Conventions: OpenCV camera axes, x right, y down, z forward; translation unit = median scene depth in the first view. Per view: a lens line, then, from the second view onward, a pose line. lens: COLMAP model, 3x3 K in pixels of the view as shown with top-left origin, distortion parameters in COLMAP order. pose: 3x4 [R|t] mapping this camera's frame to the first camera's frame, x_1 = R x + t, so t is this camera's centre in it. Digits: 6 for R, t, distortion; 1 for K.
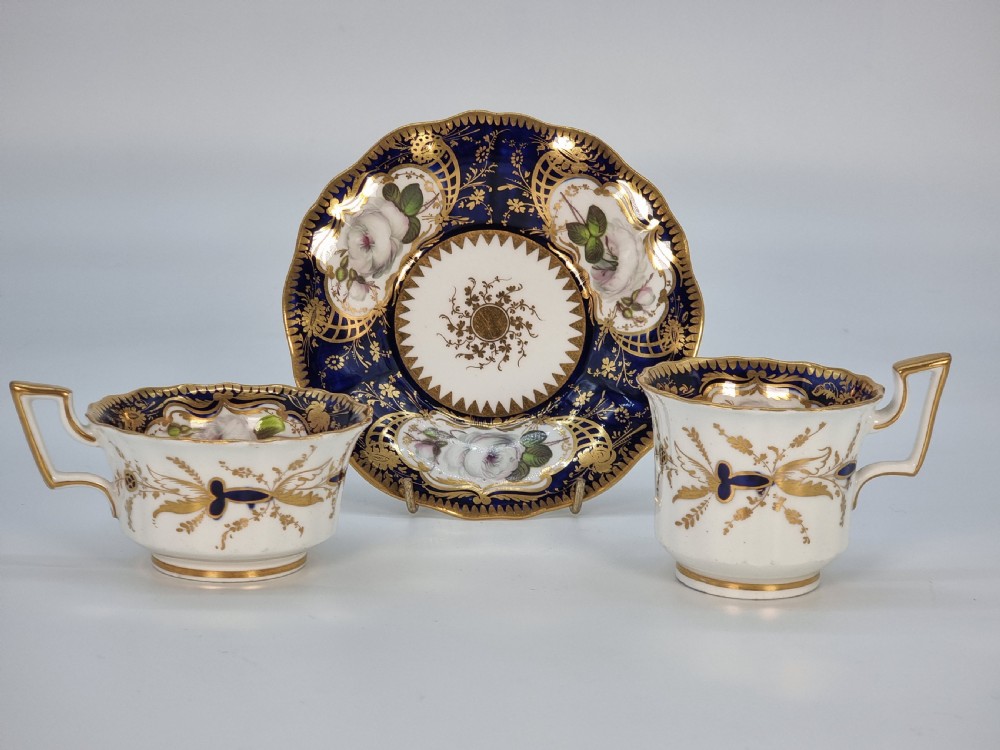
lens RADIAL K [[2101.1, 0, 504.8], [0, 2101.1, 412.7], [0, 0, 1]] dist [0.026403, 0.000000]
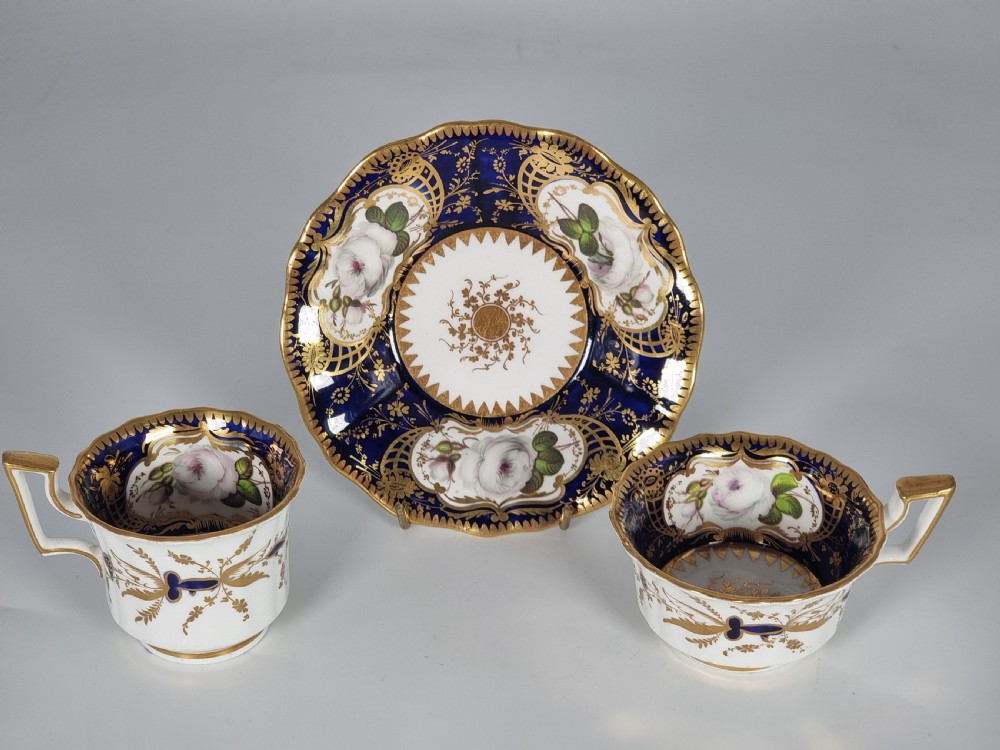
lens RADIAL K [[2101.1, 0, 520.3], [0, 2101.1, 424.9], [0, 0, 1]] dist [0.026403, 0.000000]
pose [[0.993810, -0.083988, -0.072721, 0.075680], [0.106070, 0.911984, 0.396276, -0.394779], [0.033038, -0.401537, 0.915247, 0.072309]]
